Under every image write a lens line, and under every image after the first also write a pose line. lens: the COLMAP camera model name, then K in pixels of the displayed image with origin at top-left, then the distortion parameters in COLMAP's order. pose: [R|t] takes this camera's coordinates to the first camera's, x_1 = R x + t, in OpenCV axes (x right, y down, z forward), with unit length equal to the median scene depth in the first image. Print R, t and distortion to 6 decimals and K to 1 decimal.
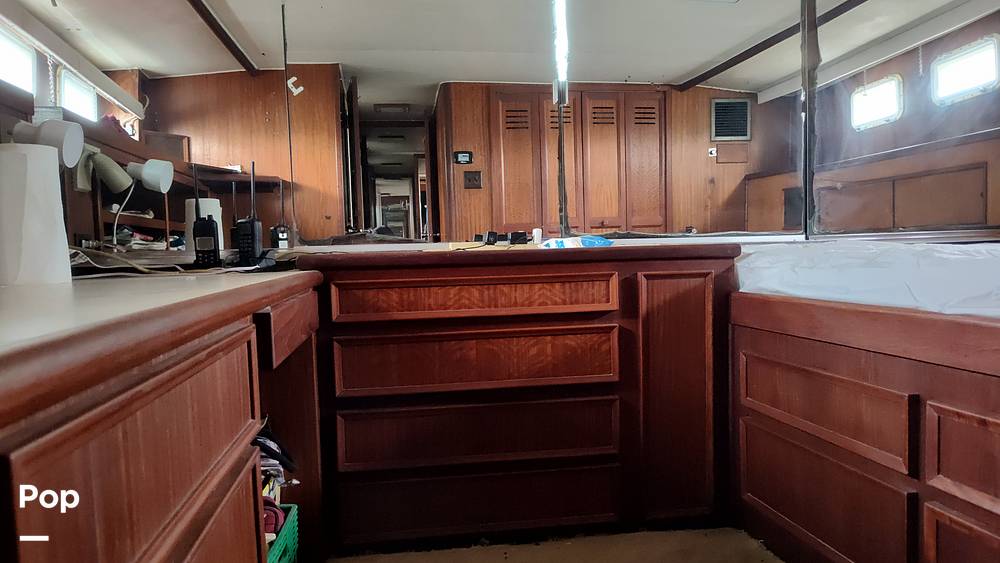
lens RADIAL K [[699.2, 0, 500.0], [0, 699.2, 281.5], [0, 0, 1]] dist [0.058415, -0.078714]
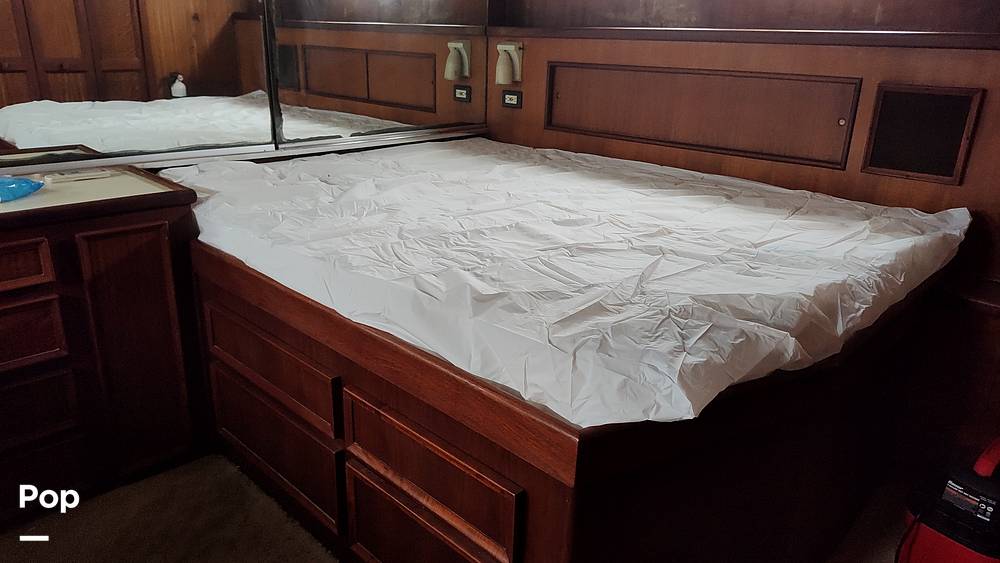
lens RADIAL K [[685.4, 0, 511.8], [0, 685.4, 282.0], [0, 0, 1]] dist [0.045989, -0.074655]
pose [[0.788089, -0.155447, 0.595611, 0.105101], [-0.029479, 0.956949, 0.288757, -0.224934], [-0.614856, -0.245124, 0.749578, -0.002742]]
